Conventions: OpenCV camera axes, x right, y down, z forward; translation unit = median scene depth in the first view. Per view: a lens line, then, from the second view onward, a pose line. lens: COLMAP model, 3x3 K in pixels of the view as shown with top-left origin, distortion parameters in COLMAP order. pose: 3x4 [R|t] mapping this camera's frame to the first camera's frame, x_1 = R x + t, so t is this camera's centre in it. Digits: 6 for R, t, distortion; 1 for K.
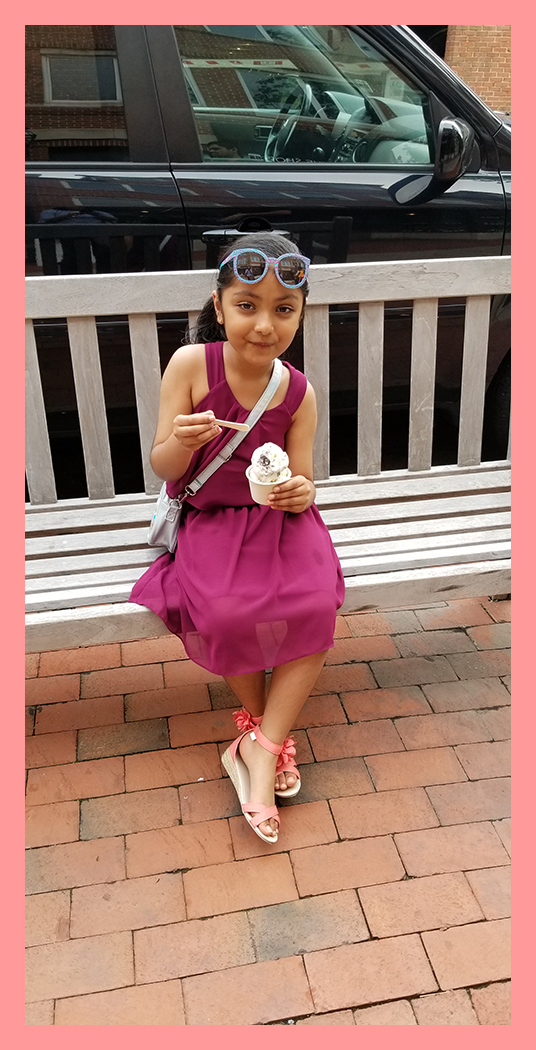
lens RADIAL K [[818.6, 0, 267.6], [0, 818.6, 508.4], [0, 0, 1]] dist [0.002406, -0.086613]
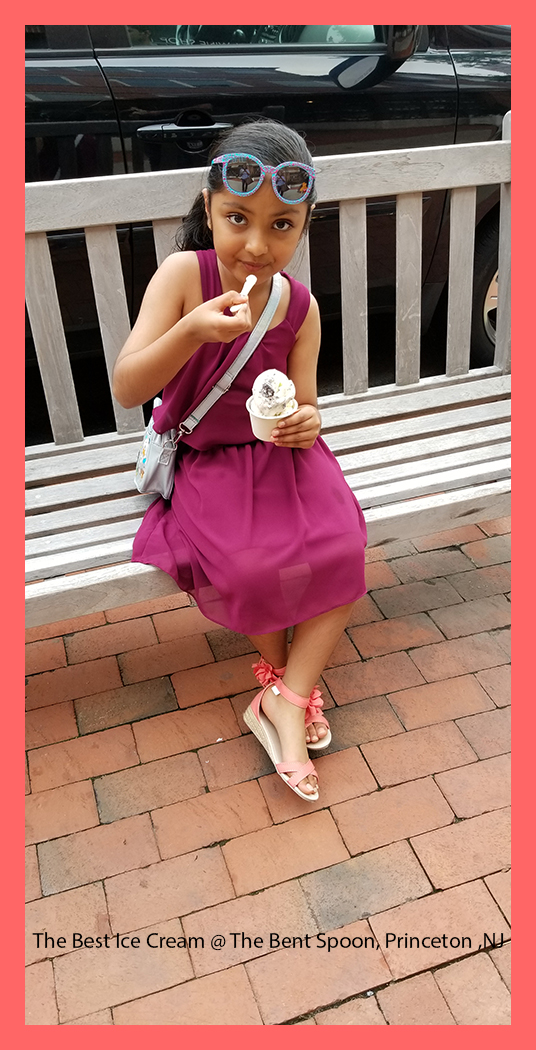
lens RADIAL K [[818.6, 0, 267.6], [0, 818.6, 508.4], [0, 0, 1]] dist [0.002406, -0.086613]
pose [[0.990317, -0.087333, 0.107914, -0.102527], [0.075138, 0.990827, 0.112321, -0.027572], [-0.116733, -0.103124, 0.987795, 0.103186]]
